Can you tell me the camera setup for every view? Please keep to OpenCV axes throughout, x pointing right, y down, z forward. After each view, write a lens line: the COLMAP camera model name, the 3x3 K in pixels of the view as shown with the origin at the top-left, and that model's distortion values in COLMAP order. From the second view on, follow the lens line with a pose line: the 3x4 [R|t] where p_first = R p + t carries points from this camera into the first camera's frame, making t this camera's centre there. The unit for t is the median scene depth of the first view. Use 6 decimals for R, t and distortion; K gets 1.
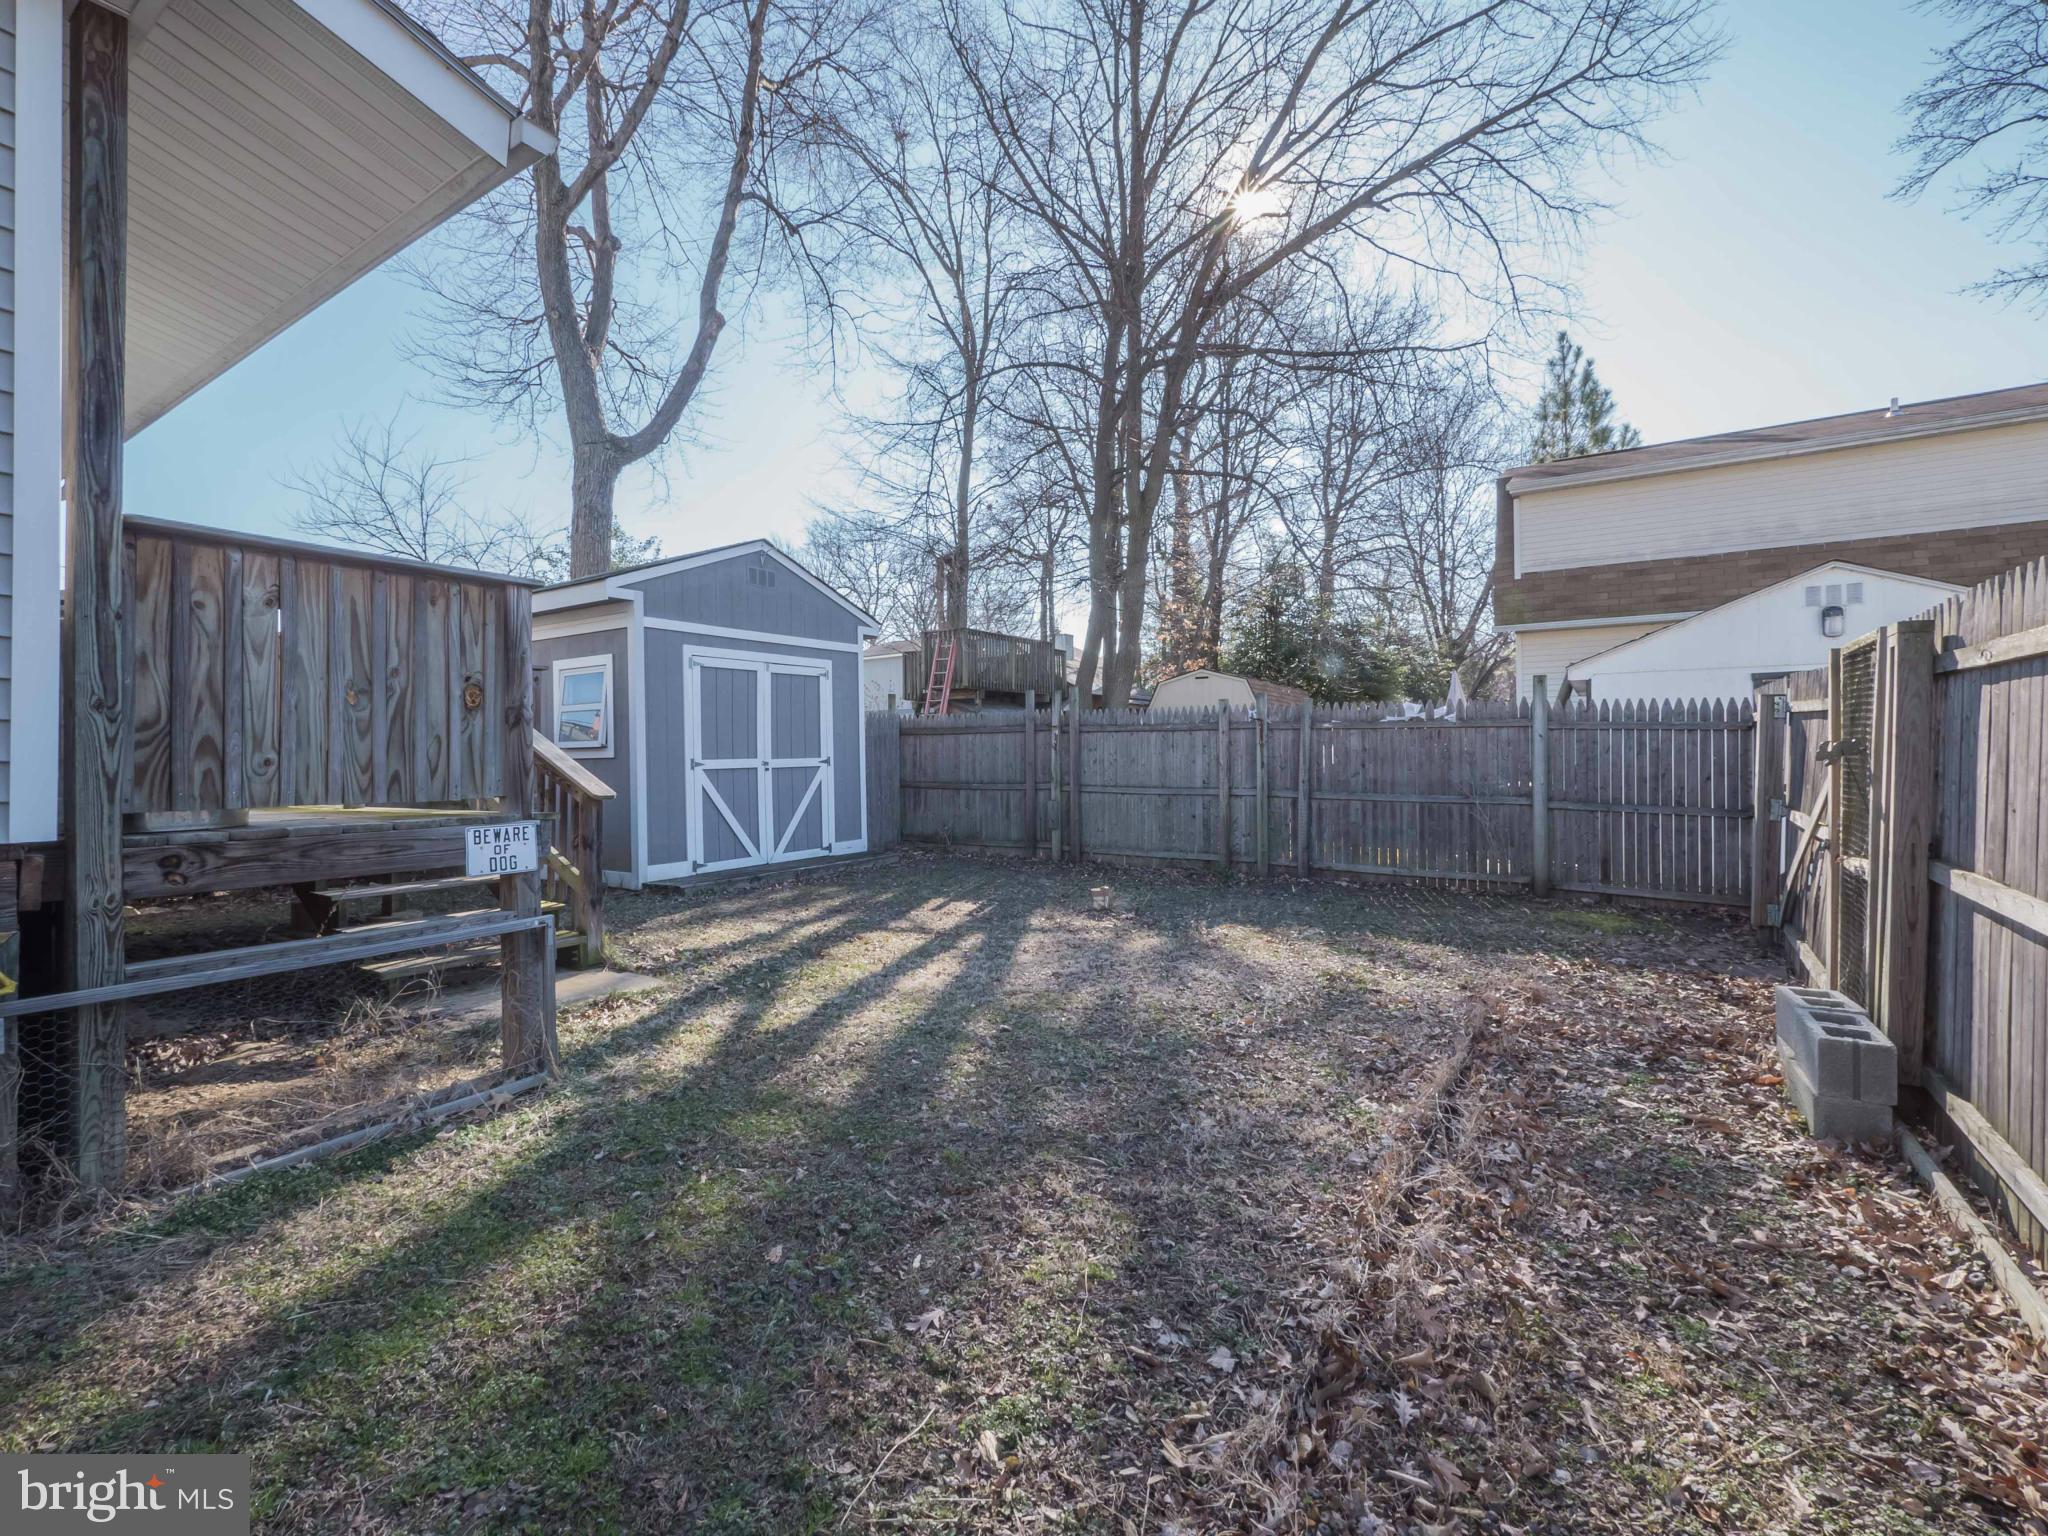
lens RADIAL K [[898.9, 0, 985.8], [0, 898.9, 740.5], [0, 0, 1]] dist [0.013223, 0.000072]
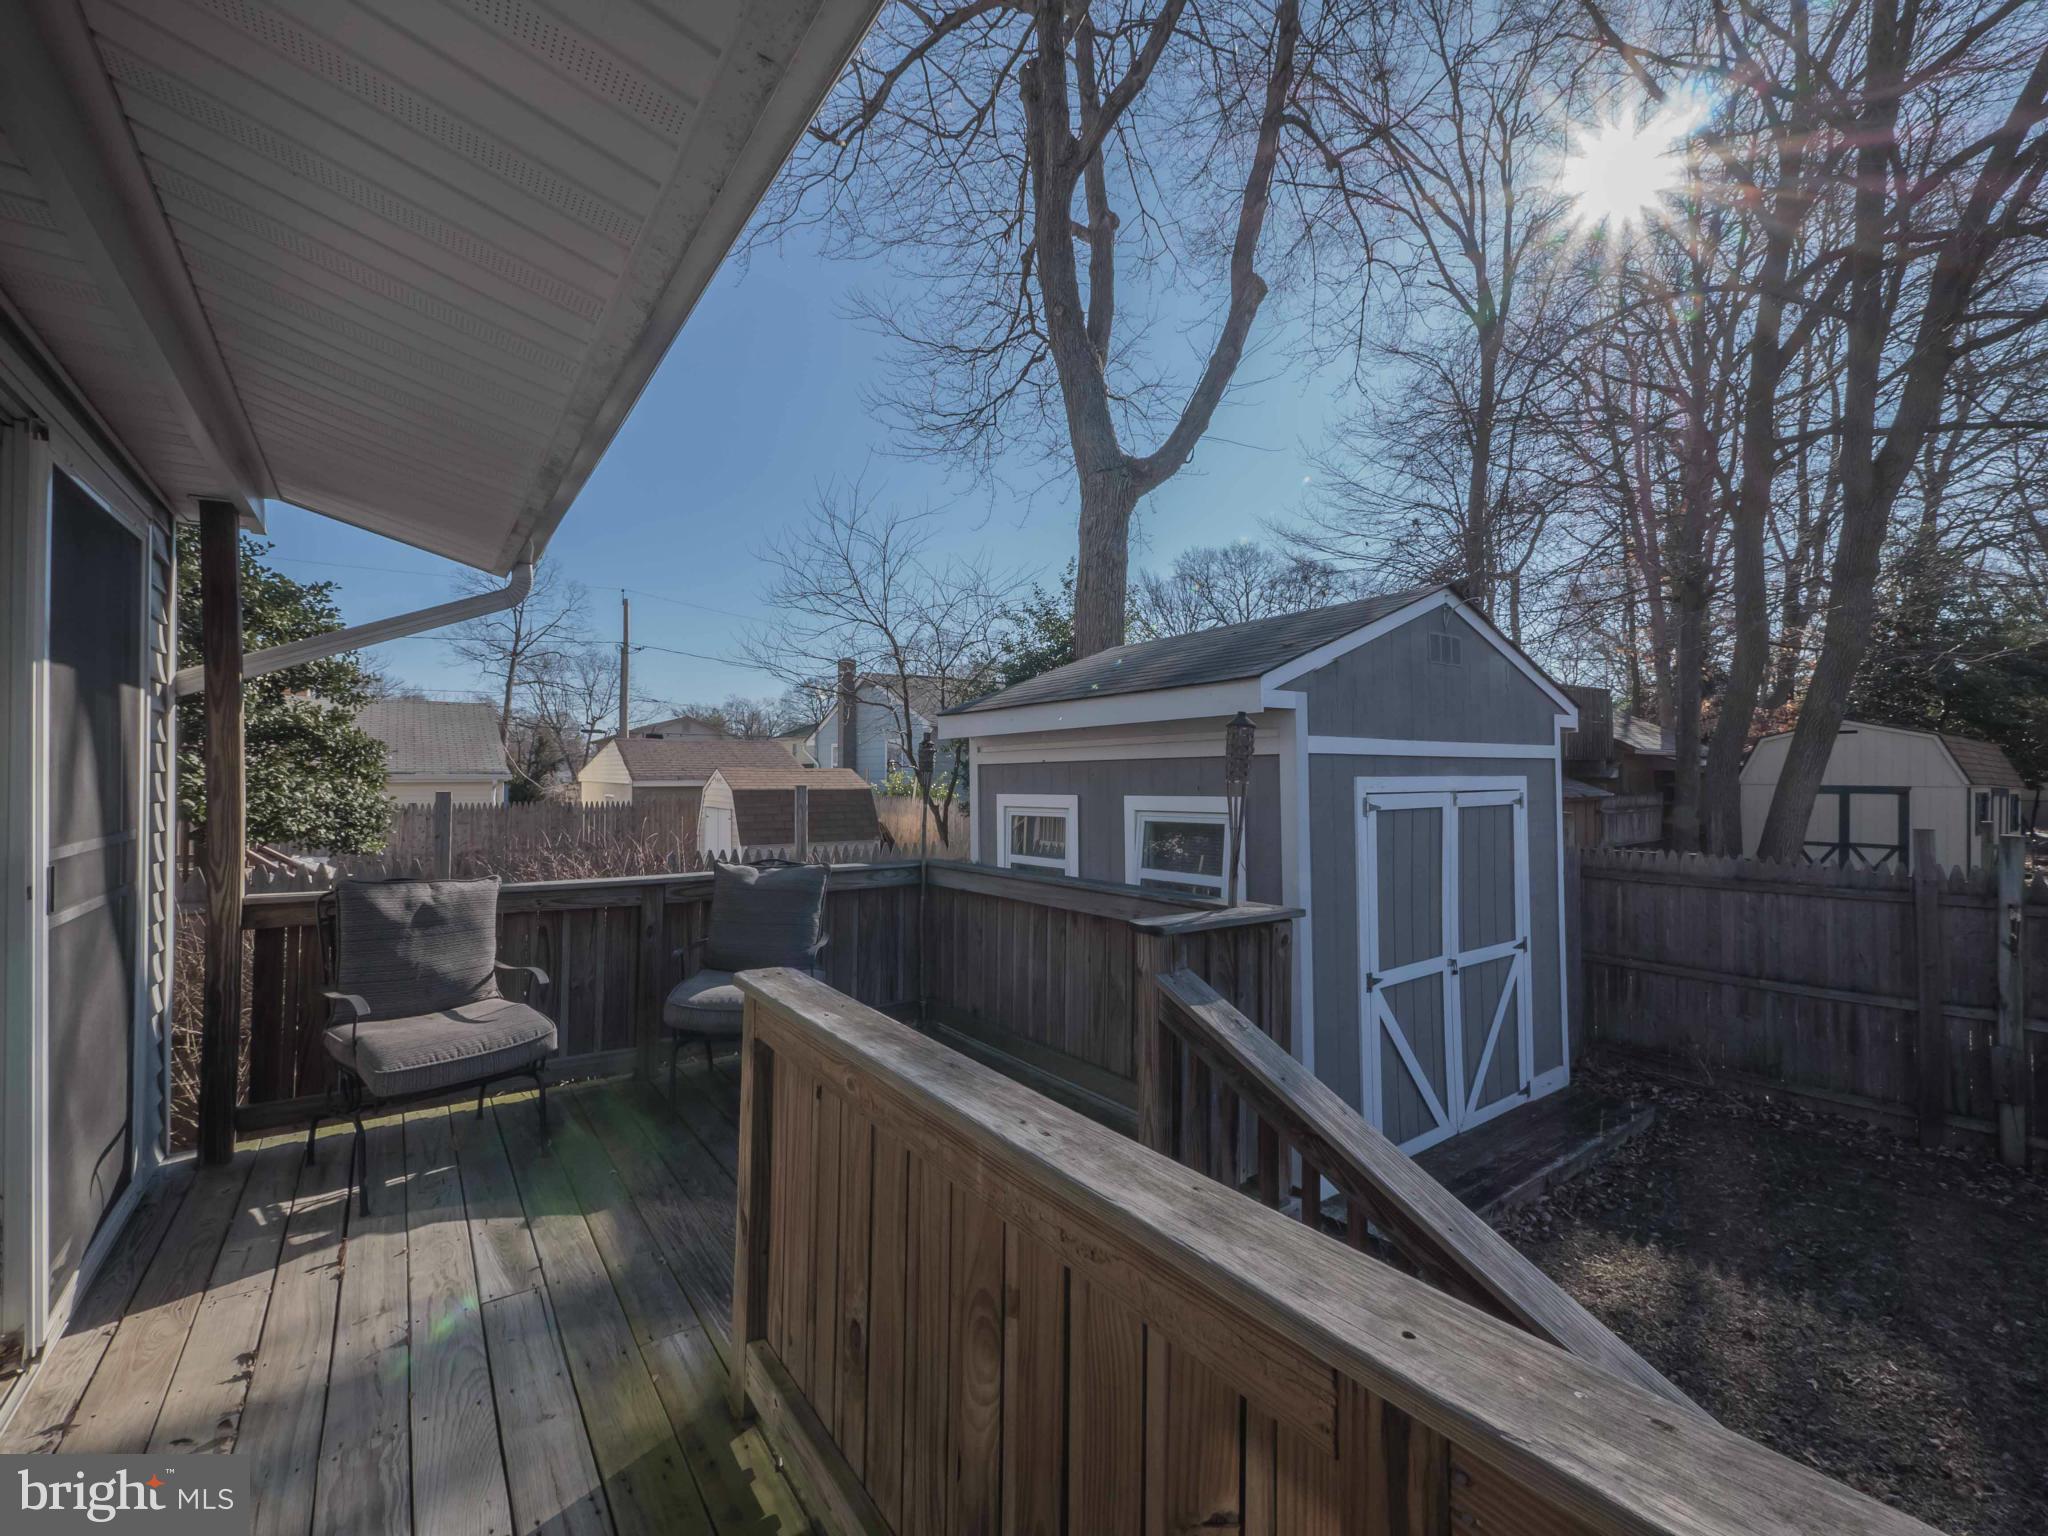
lens RADIAL K [[871.2, 0, 1016.2], [0, 871.2, 758.0], [0, 0, 1]] dist [-0.009359, 0.000239]
pose [[0.938538, 0.001161, -0.345173, -0.250860], [-0.003533, 0.999974, -0.006243, -0.082606], [0.345157, 0.007079, 0.938518, 0.287933]]
